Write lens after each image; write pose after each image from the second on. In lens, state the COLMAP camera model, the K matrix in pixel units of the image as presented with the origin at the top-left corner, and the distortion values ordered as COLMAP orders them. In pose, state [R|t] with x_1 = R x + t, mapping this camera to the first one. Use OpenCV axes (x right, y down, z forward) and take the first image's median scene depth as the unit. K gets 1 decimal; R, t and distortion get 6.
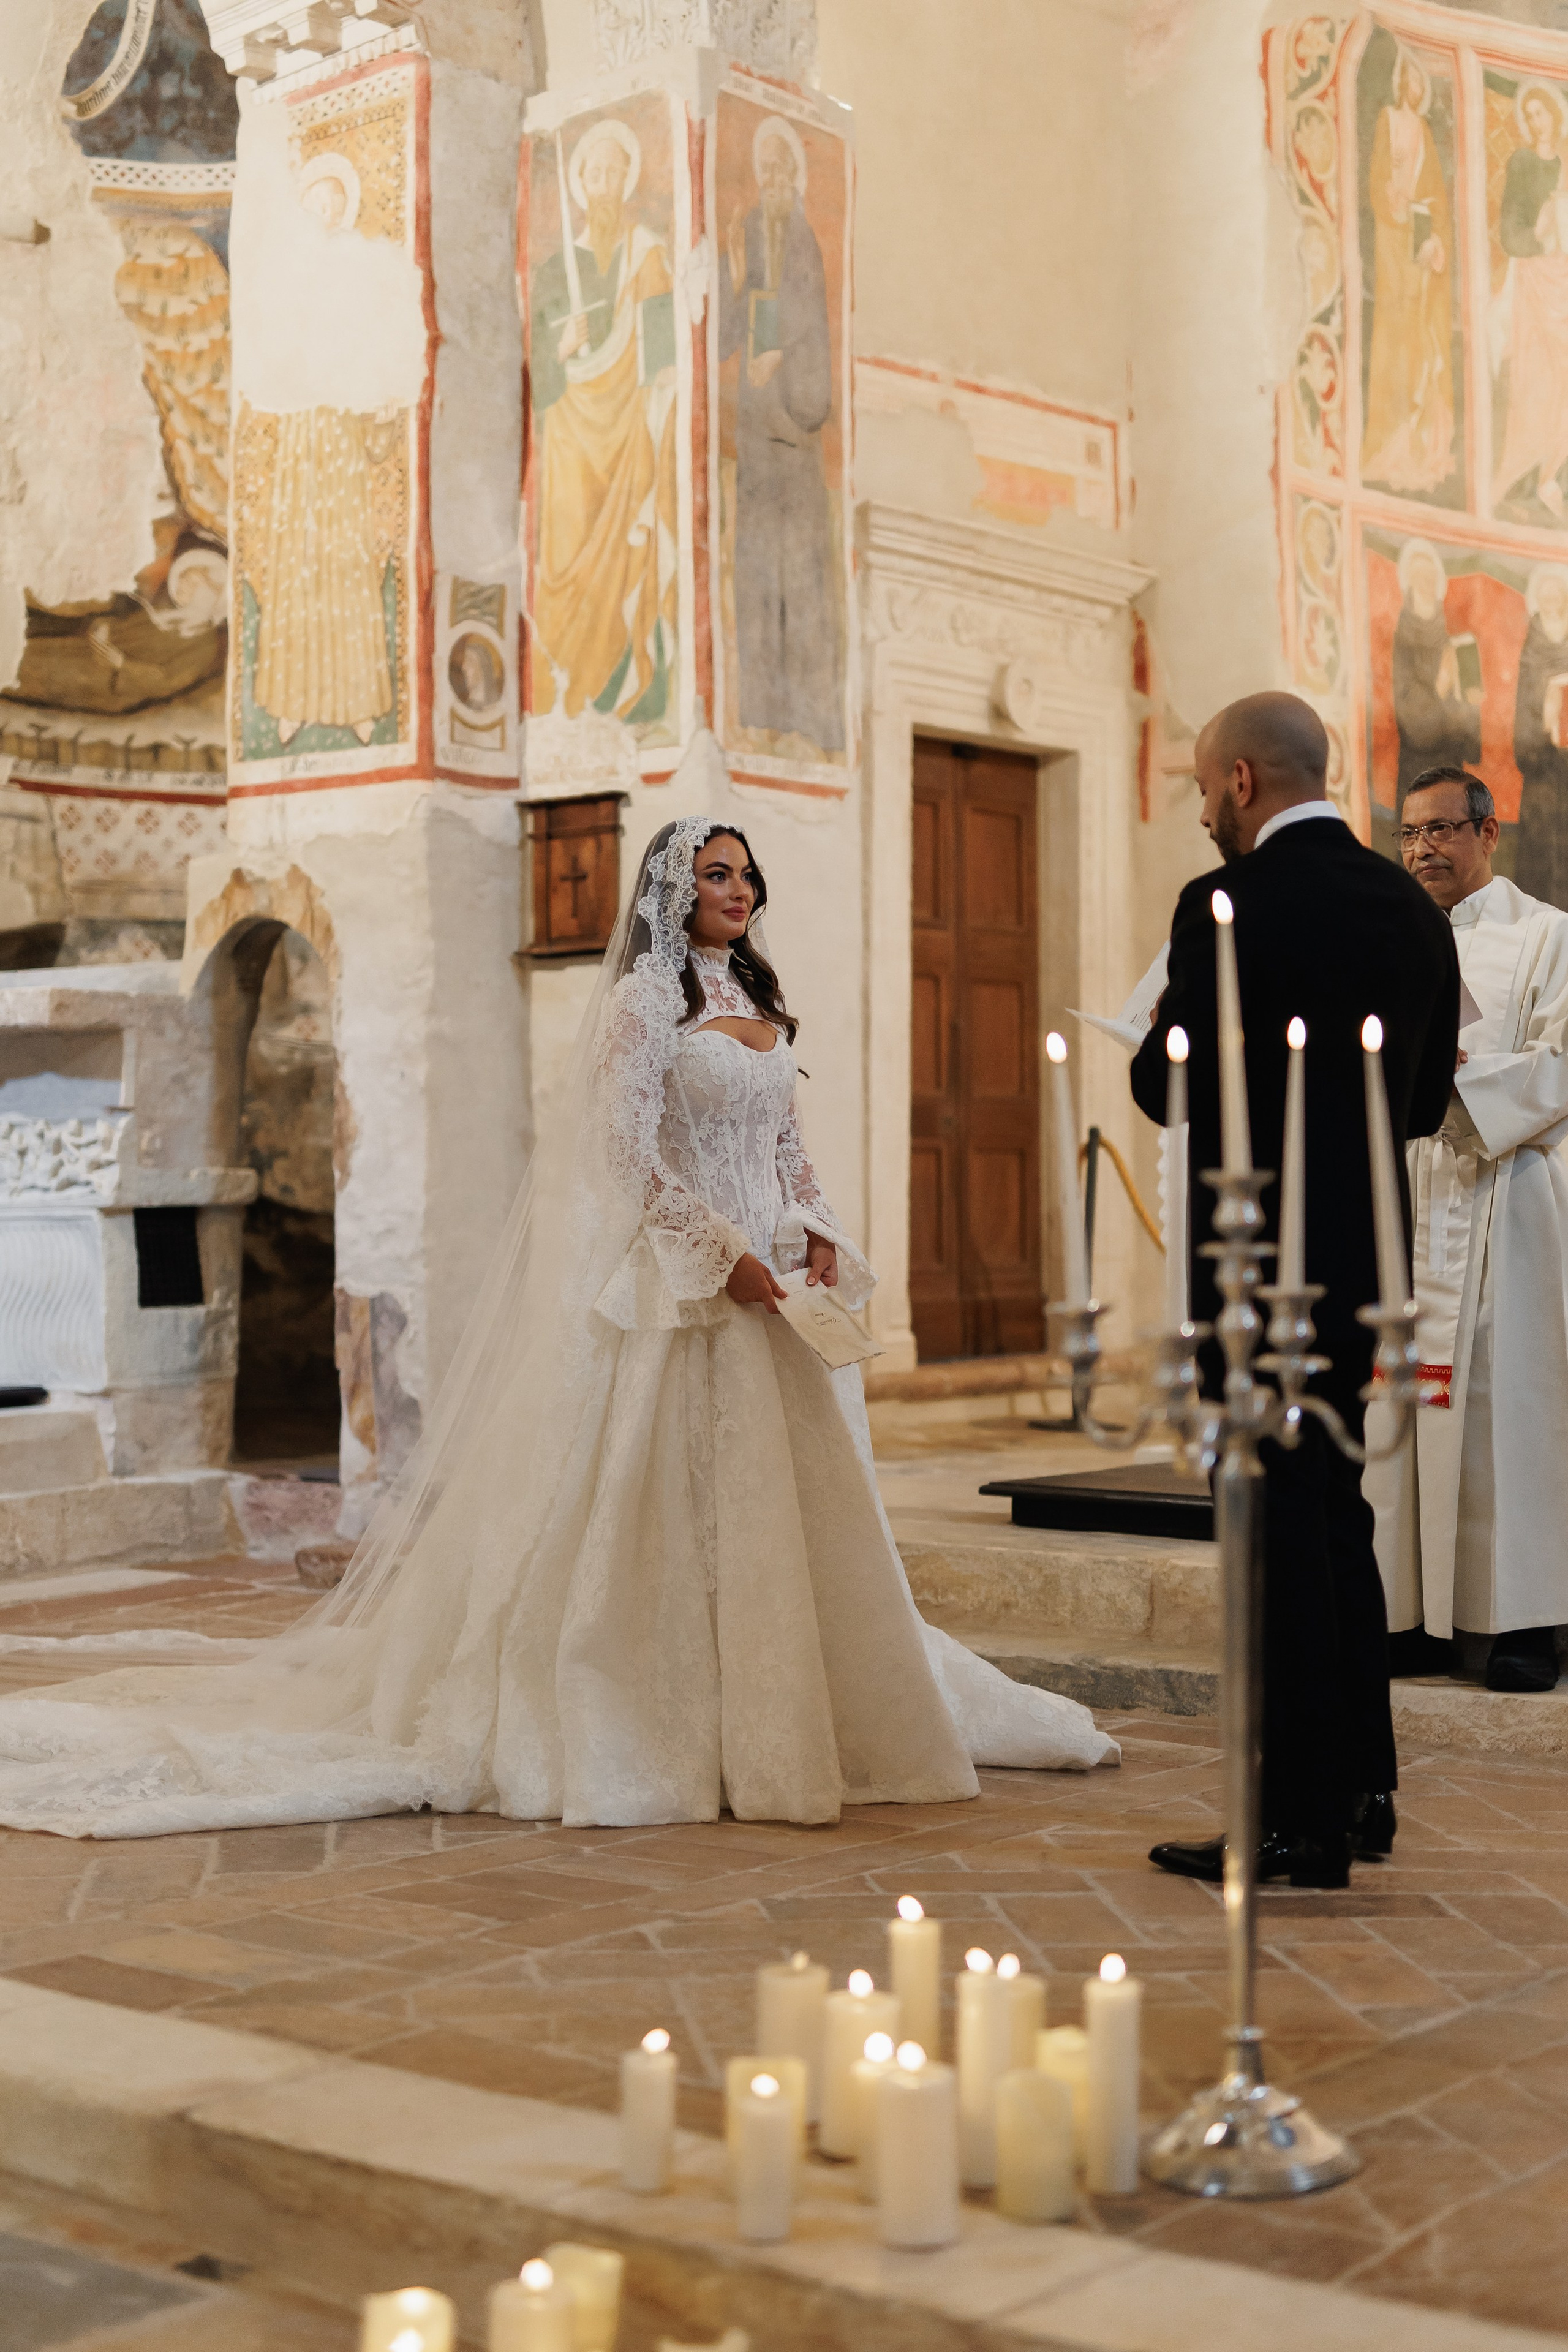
lens RADIAL K [[3390.4, 0, 789.1], [0, 3390.4, 1207.4], [0, 0, 1]] dist [-0.007451, 0.001808]
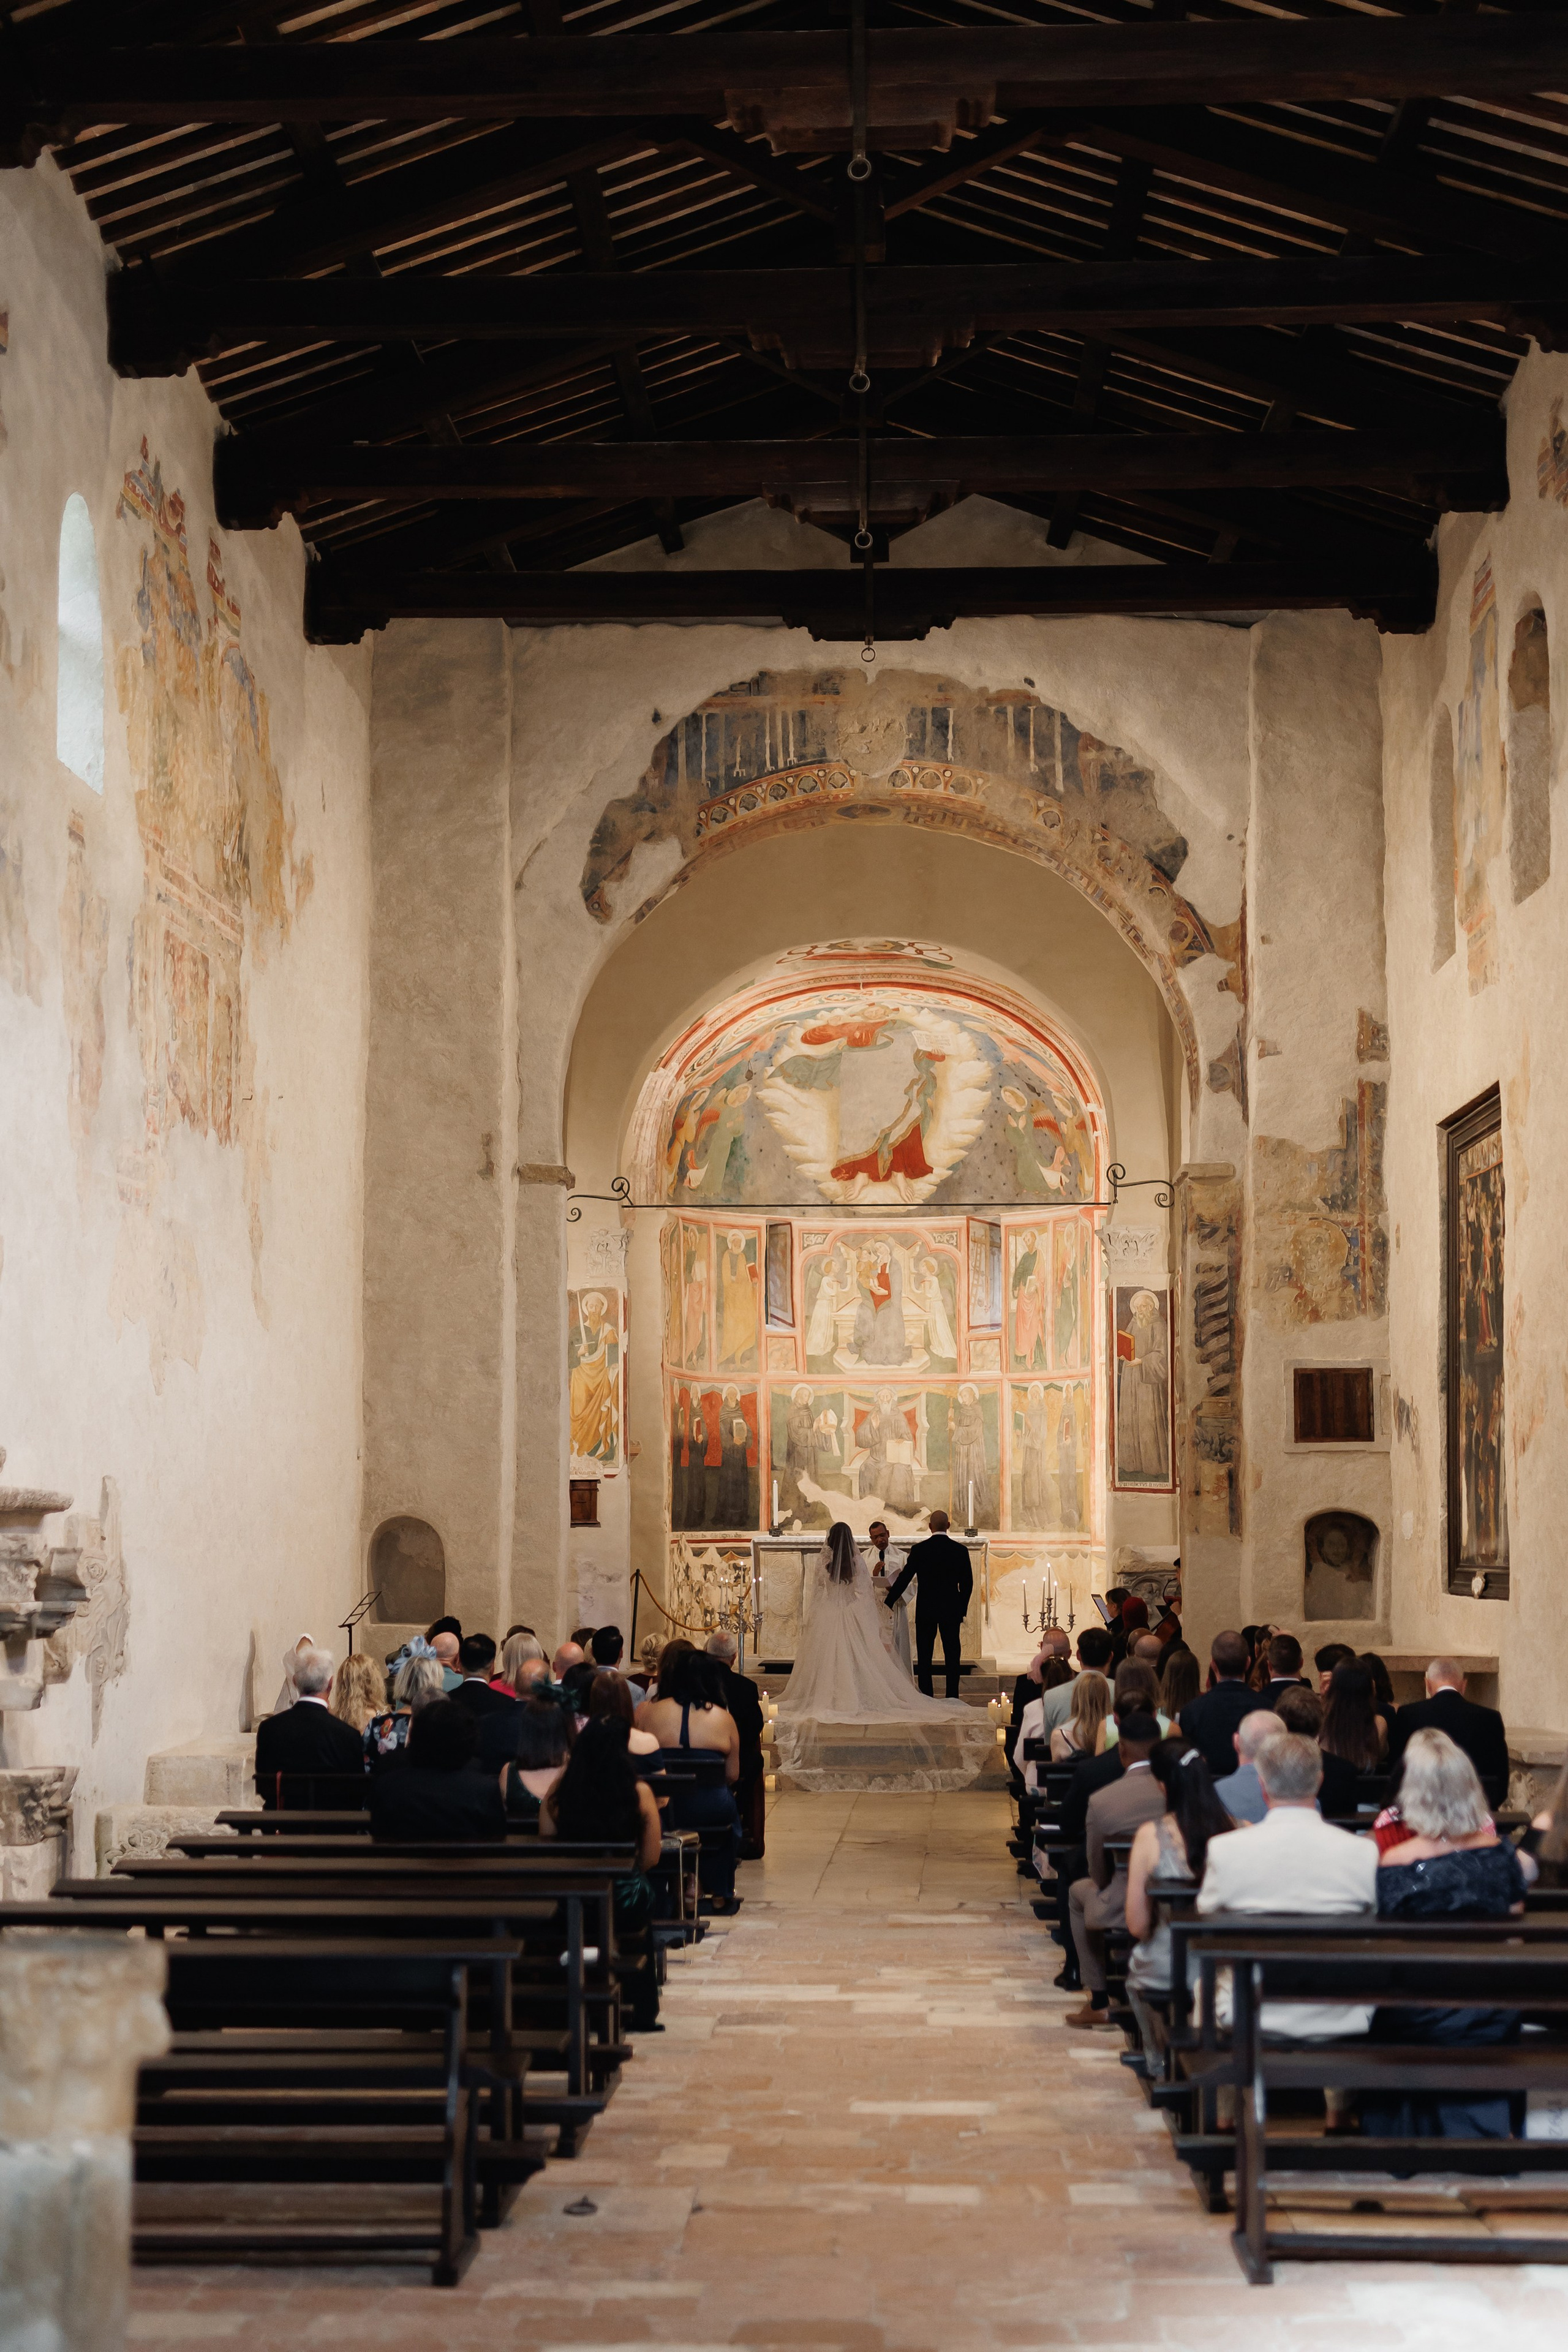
lens RADIAL K [[3274.3, 0, 784.0], [0, 3274.3, 1176.0], [0, 0, 1]] dist [-0.011570, 0.030251]
pose [[0.806598, 0.071897, 0.586712, -1.925725], [-0.003525, 0.993143, -0.116856, -0.036312], [-0.591091, 0.092187, 0.801320, -1.903745]]
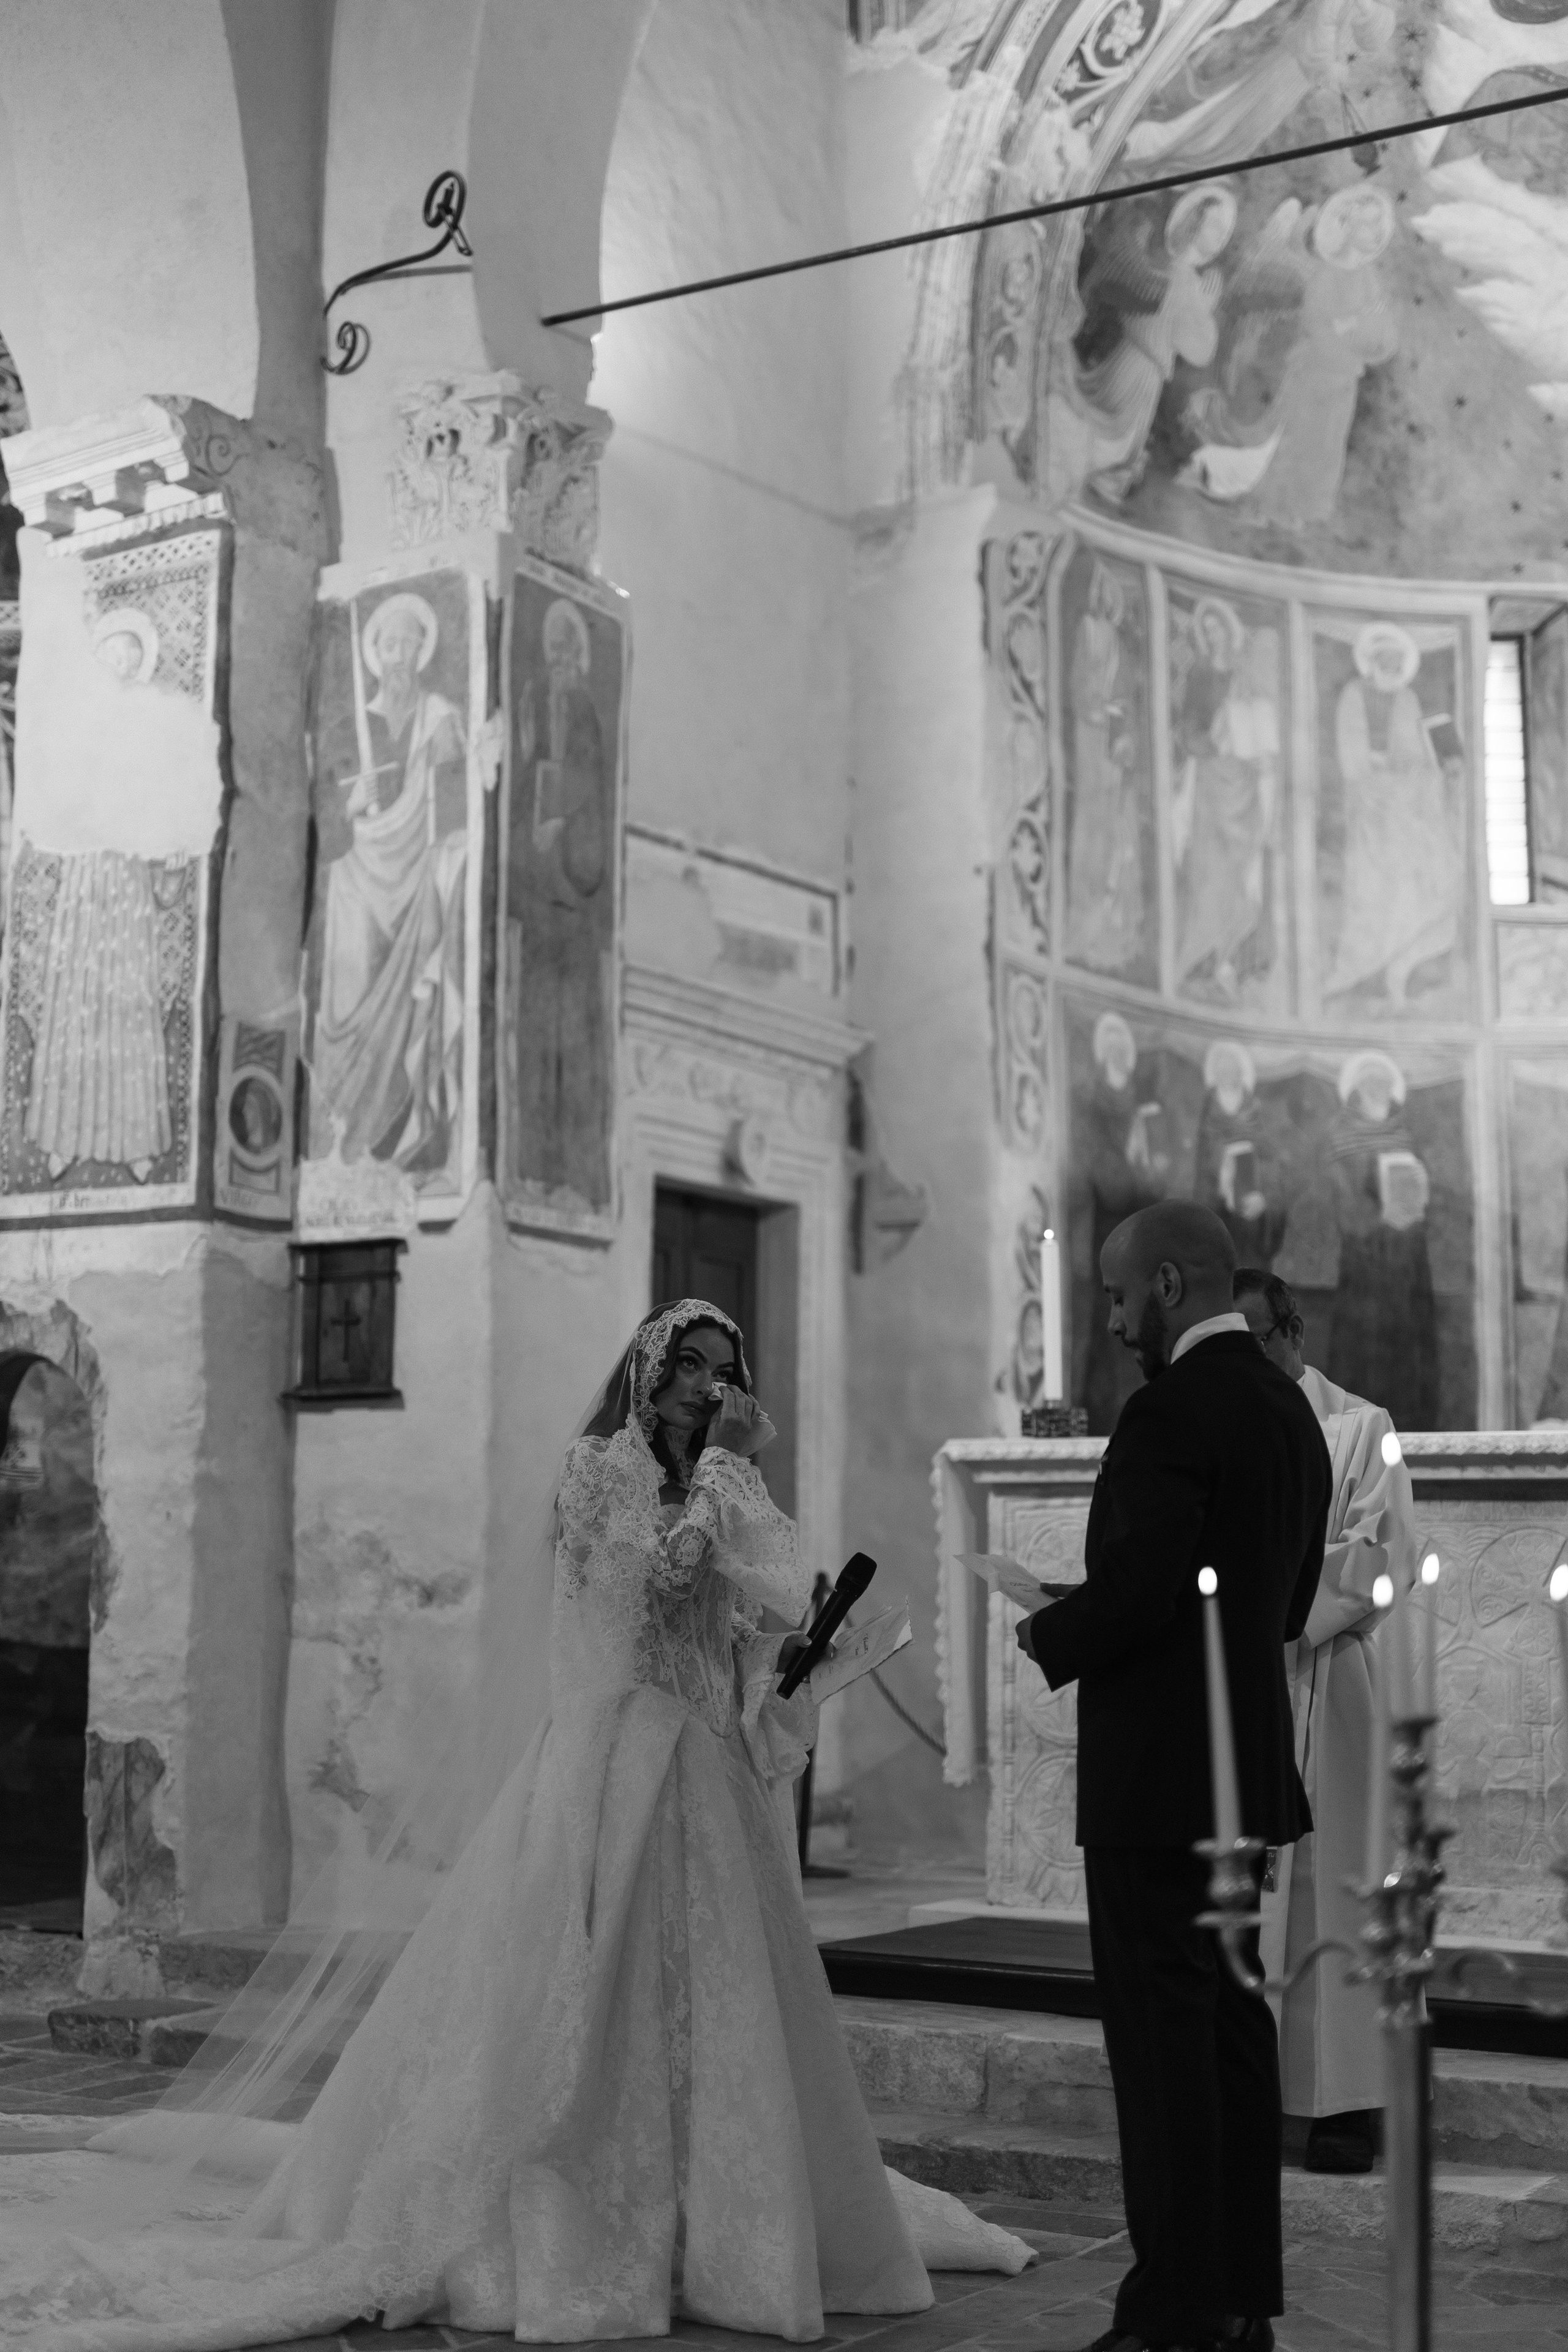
lens RADIAL K [[3274.3, 0, 784.0], [0, 3274.3, 1176.0], [0, 0, 1]] dist [-0.011570, 0.030251]
pose [[0.989322, 0.033300, 0.141892, -0.073949], [-0.014617, 0.991310, -0.130736, -0.014961], [-0.145012, 0.127266, 0.981211, 0.023060]]
